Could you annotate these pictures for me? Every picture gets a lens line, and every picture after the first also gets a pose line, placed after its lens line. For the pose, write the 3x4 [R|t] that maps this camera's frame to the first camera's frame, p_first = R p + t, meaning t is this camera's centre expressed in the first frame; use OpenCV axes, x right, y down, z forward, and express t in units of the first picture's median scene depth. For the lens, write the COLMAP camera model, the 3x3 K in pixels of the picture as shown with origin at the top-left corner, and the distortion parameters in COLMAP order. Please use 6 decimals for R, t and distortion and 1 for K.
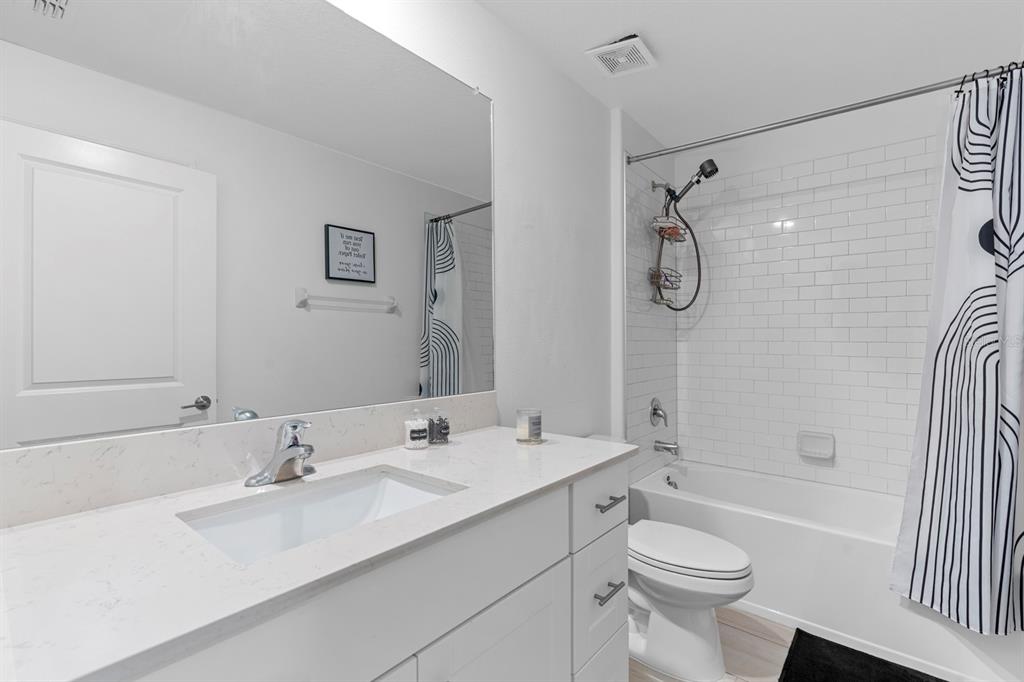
lens RADIAL K [[458.8, 0, 508.6], [0, 458.8, 341.8], [0, 0, 1]] dist [-0.002991, -0.000063]
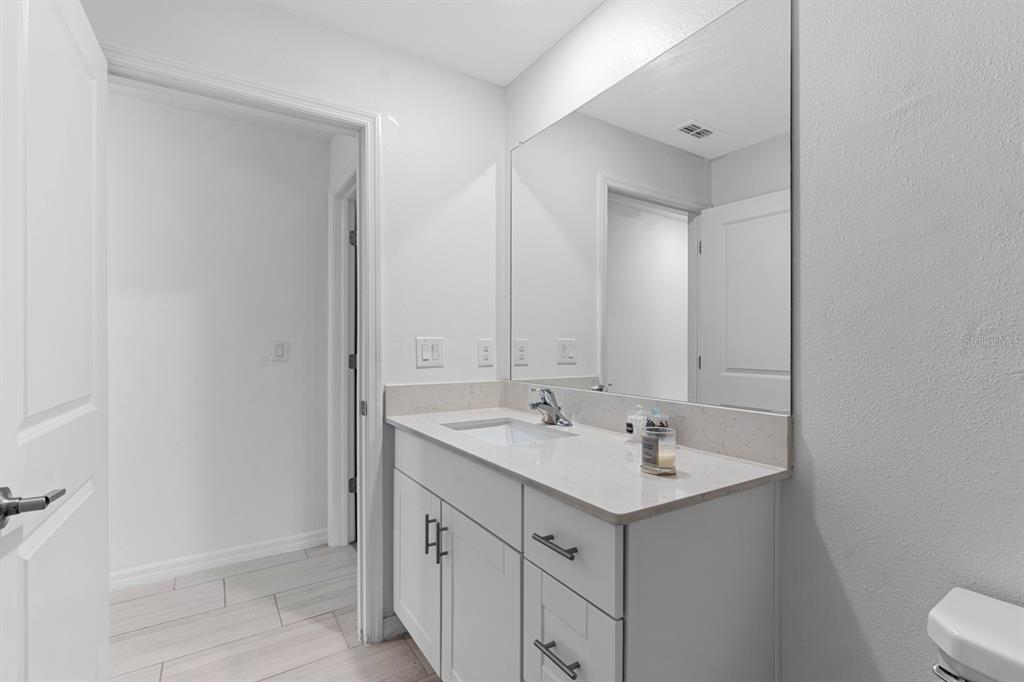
lens RADIAL K [[458.8, 0, 508.6], [0, 458.8, 341.8], [0, 0, 1]] dist [-0.002991, -0.000063]
pose [[-0.289166, 0.001384, -0.957278, 1.085746], [0.001977, 0.999998, 0.000848, 0.000005], [0.957277, -0.001648, -0.289168, 1.244787]]
